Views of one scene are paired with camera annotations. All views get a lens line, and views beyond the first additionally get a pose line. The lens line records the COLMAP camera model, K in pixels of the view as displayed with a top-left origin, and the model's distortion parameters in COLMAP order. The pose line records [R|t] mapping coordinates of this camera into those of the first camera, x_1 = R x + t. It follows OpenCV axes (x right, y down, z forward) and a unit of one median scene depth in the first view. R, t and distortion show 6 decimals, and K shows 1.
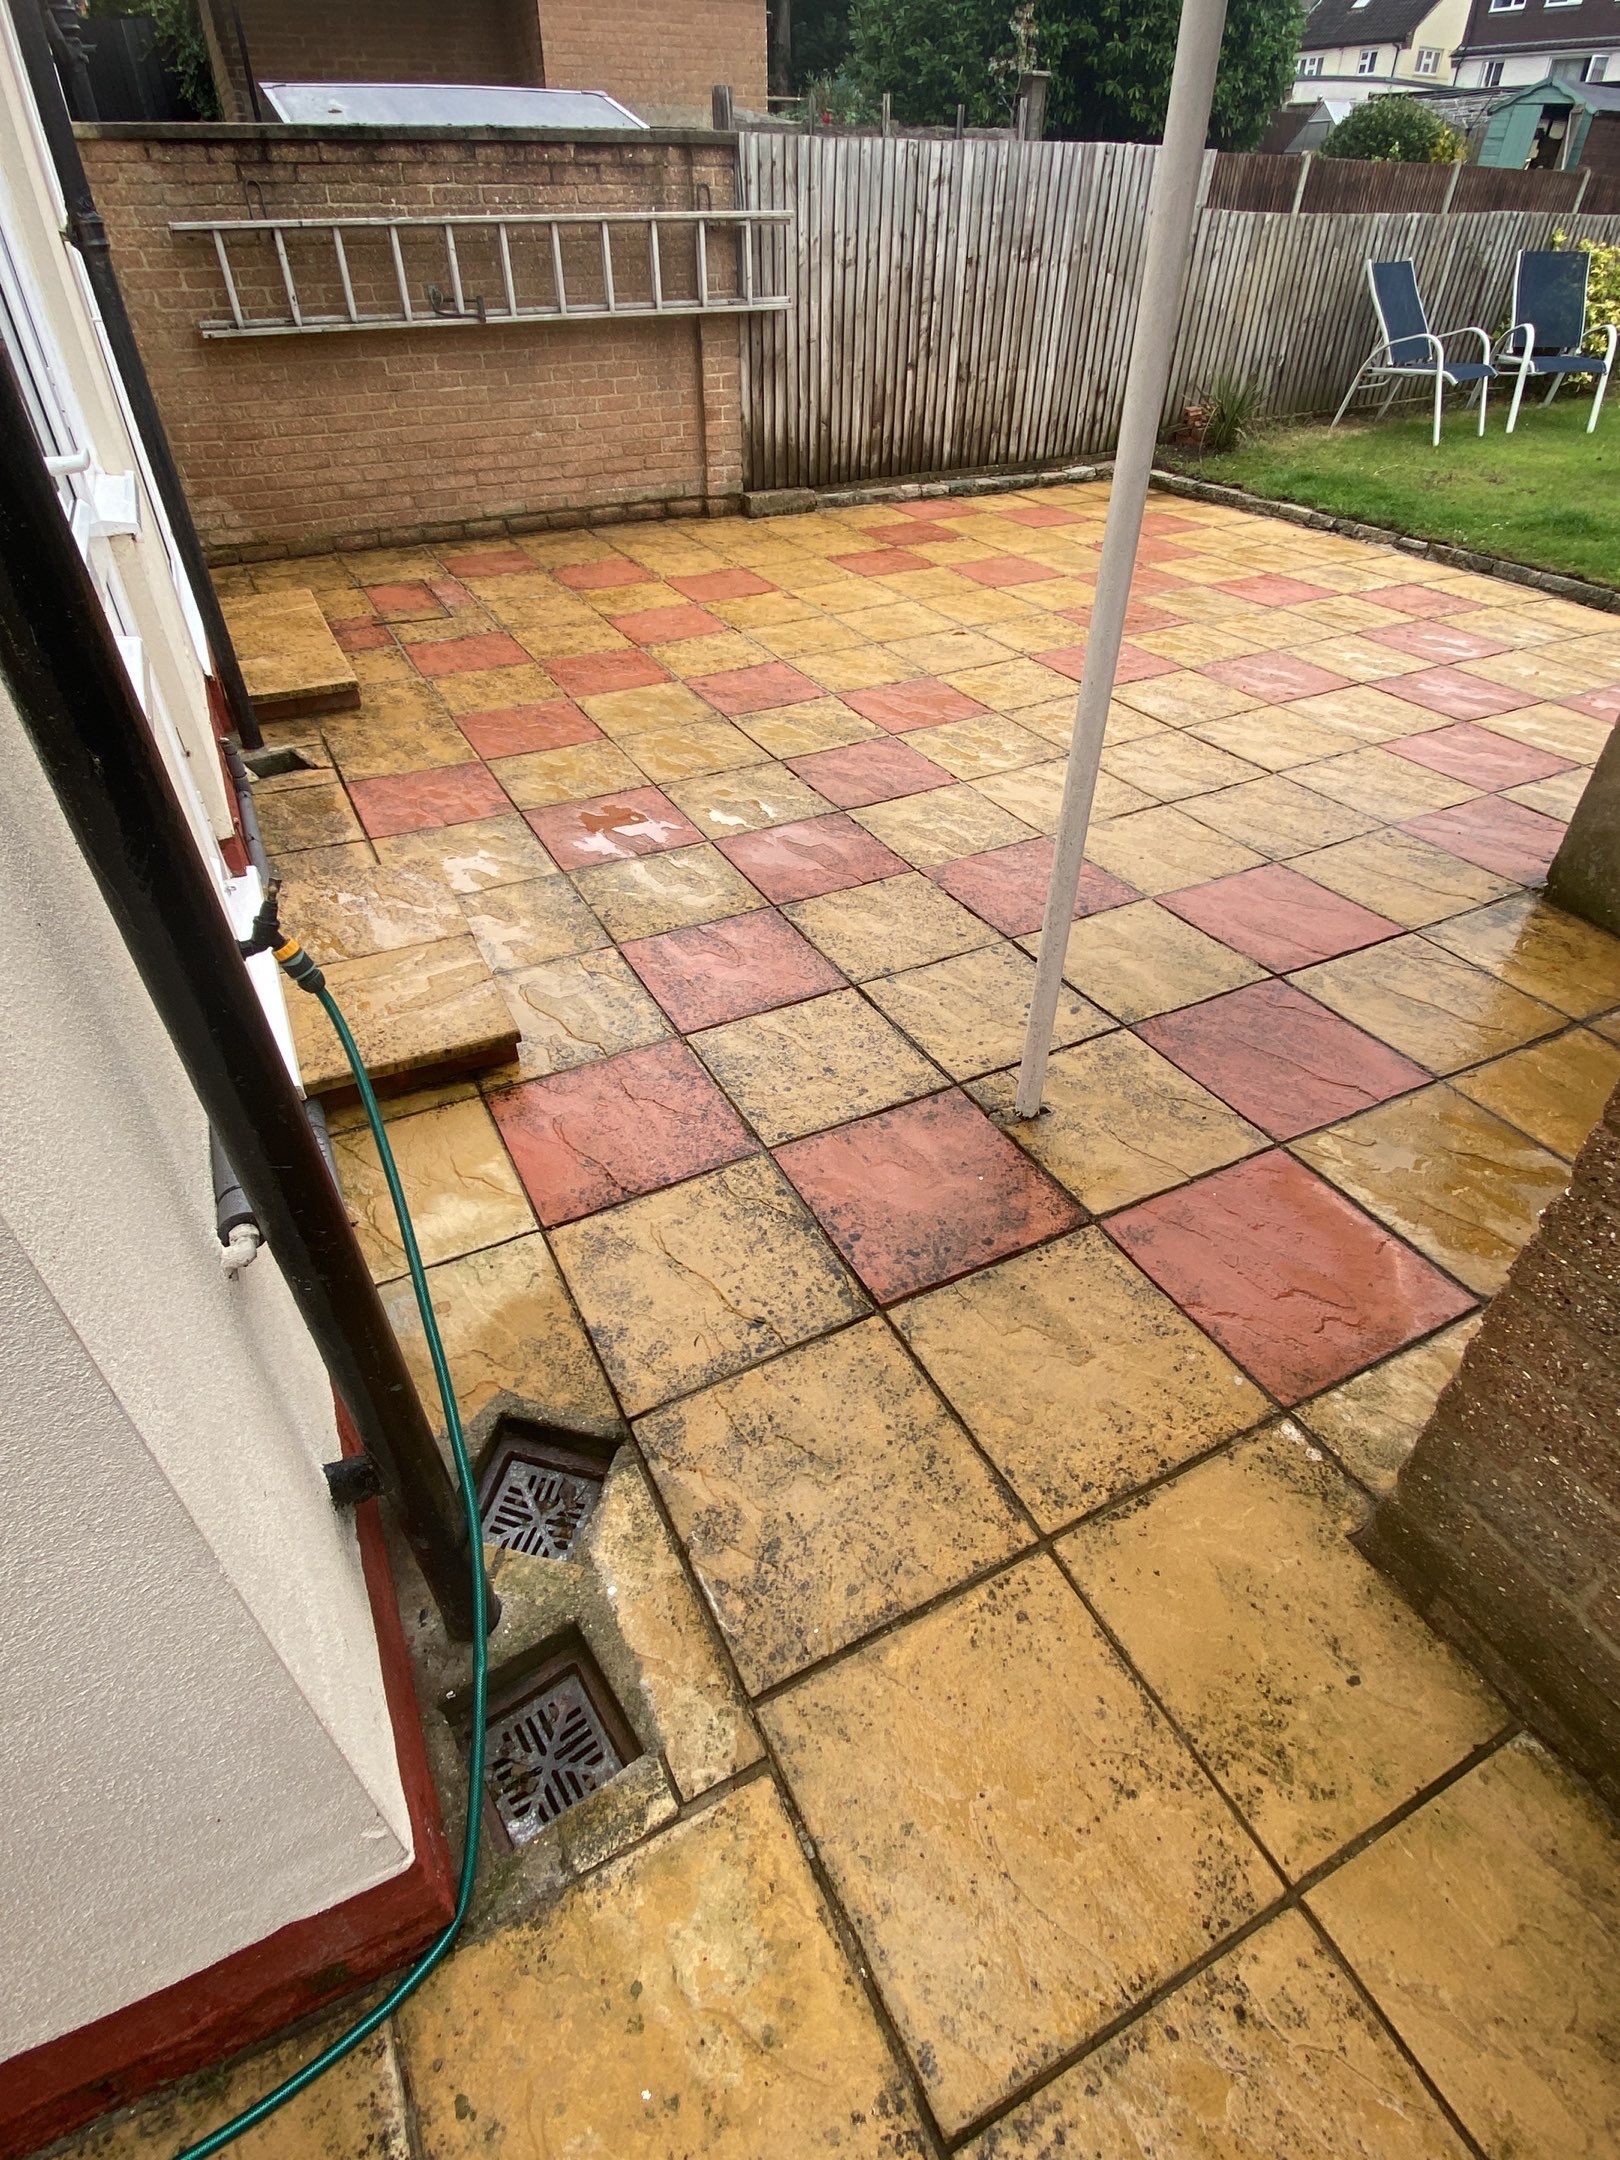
lens RADIAL K [[1089.2, 0, 810.0], [0, 1089.2, 1080.0], [0, 0, 1]] dist [0.023582, -0.022500]
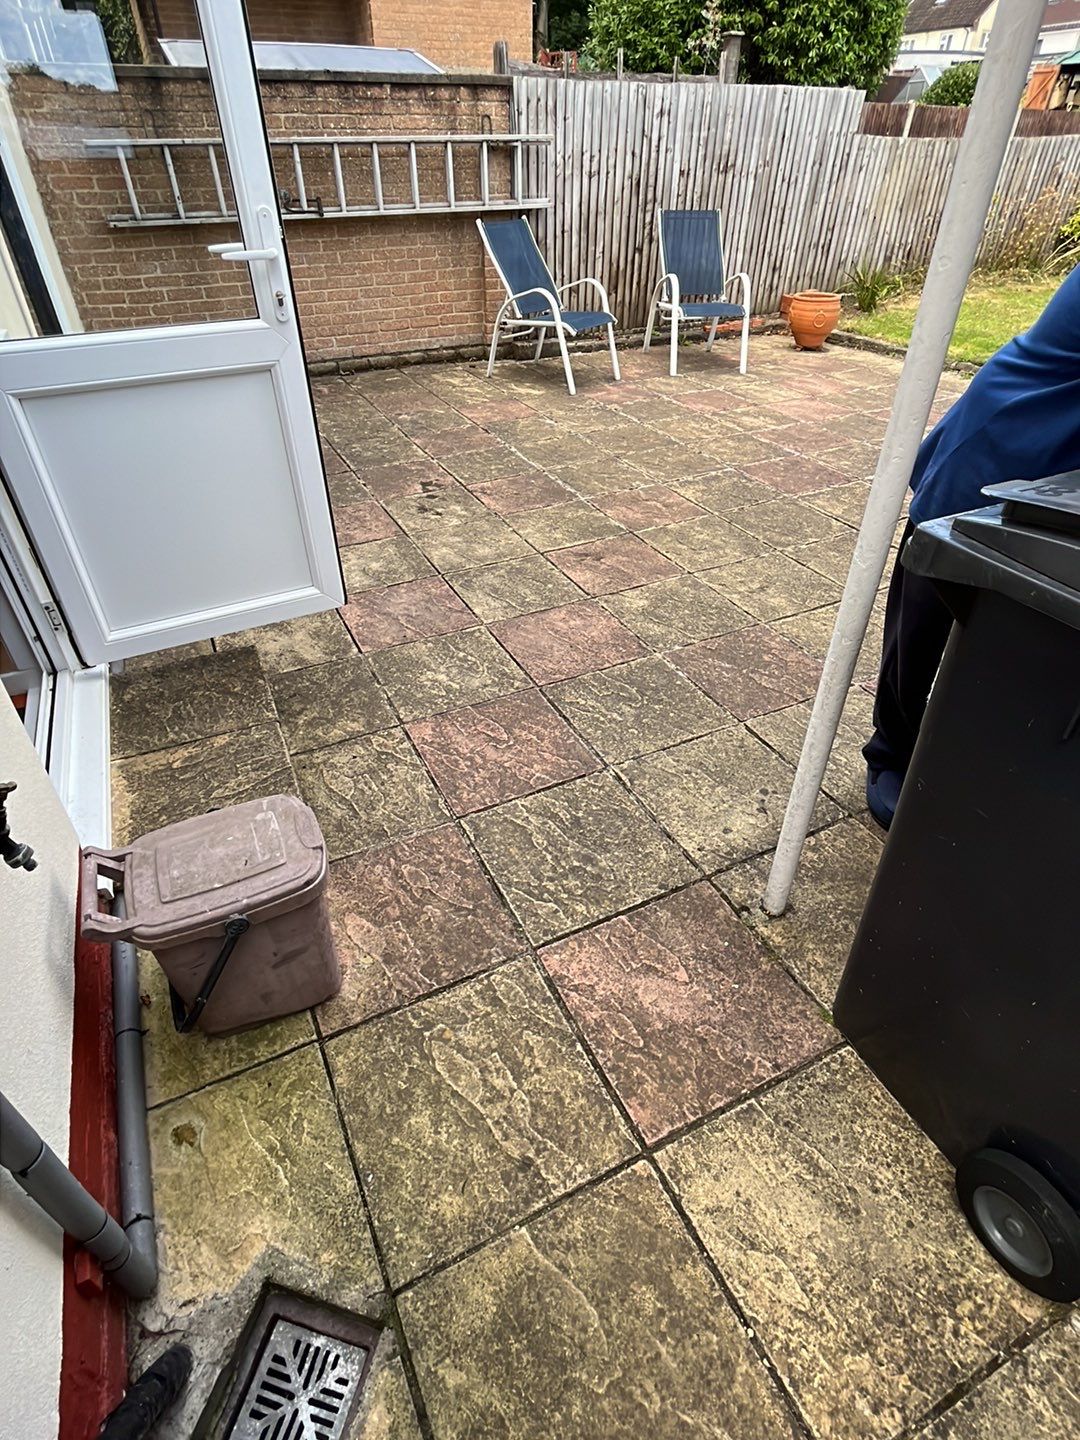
lens RADIAL K [[740.8, 0, 540.0], [0, 740.8, 720.0], [0, 0, 1]] dist [0.000698, -0.000452]
pose [[0.999814, 0.009471, -0.016786, -0.008714], [-0.009752, 0.999812, -0.016743, -0.058004], [0.016624, 0.016903, 0.999719, 0.099269]]
